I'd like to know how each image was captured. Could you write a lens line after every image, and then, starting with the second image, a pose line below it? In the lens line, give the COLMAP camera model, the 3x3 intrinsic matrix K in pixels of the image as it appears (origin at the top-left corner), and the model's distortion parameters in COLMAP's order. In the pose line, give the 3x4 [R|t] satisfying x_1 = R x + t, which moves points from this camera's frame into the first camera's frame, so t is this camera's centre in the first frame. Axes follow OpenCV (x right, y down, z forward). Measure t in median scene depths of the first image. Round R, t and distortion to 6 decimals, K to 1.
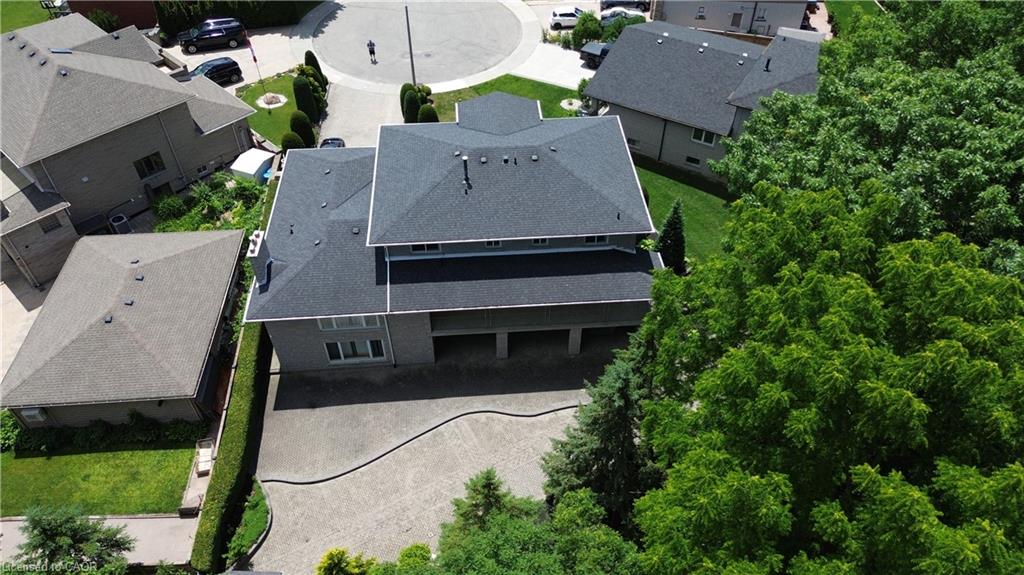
lens RADIAL K [[727.1, 0, 514.9], [0, 727.1, 284.9], [0, 0, 1]] dist [0.054253, -0.046349]
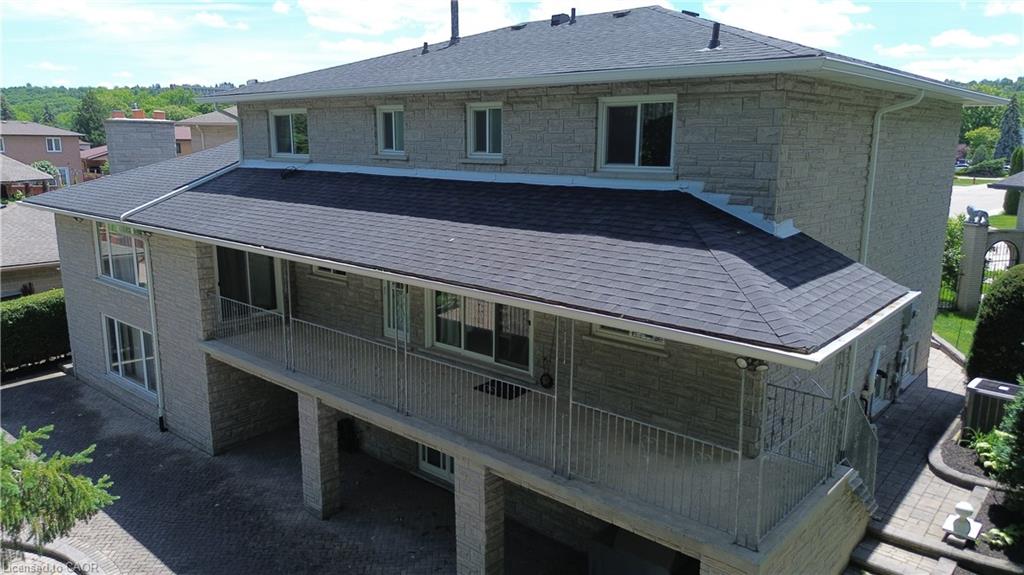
lens RADIAL K [[727.1, 0, 510.7], [0, 727.1, 285.4], [0, 0, 1]] dist [0.054253, -0.046349]
pose [[0.699788, 0.152593, -0.697862, 0.264991], [-0.509438, 0.791435, -0.337791, 0.089202], [0.500768, 0.591900, 0.631574, 0.796255]]
